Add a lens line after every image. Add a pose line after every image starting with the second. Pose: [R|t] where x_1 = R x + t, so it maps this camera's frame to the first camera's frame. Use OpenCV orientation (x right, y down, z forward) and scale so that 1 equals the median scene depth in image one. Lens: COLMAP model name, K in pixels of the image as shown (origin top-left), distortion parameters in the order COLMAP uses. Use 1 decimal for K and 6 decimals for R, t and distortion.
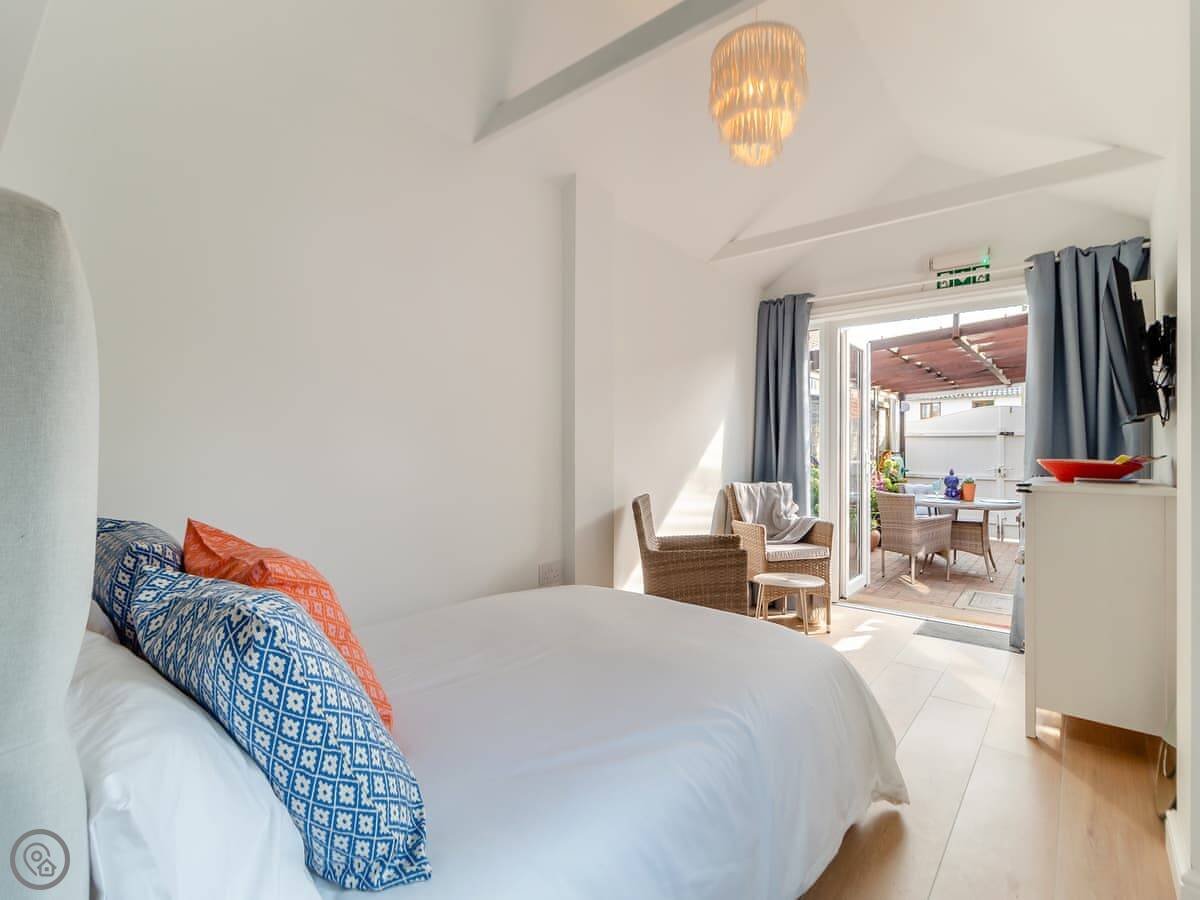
lens RADIAL K [[574.8, 0, 623.6], [0, 574.8, 448.7], [0, 0, 1]] dist [-0.005659, 0.002927]
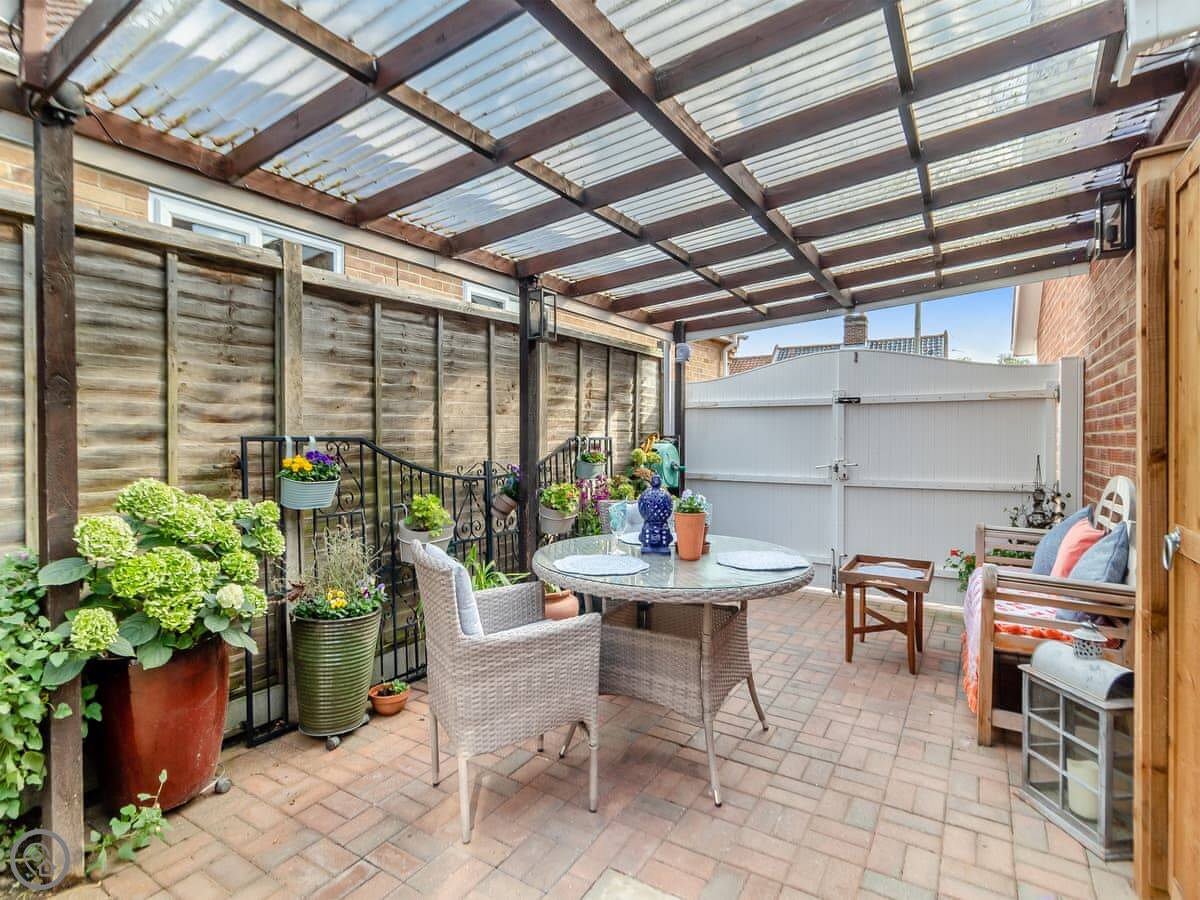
lens RADIAL K [[609.5, 0, 602.2], [0, 609.5, 446.1], [0, 0, 1]] dist [-0.001623, 0.002677]
pose [[0.993427, -0.002801, 0.114433, 0.537452], [0.001305, 0.999913, 0.013143, 0.012832], [-0.114460, -0.012907, 0.993344, 0.655644]]
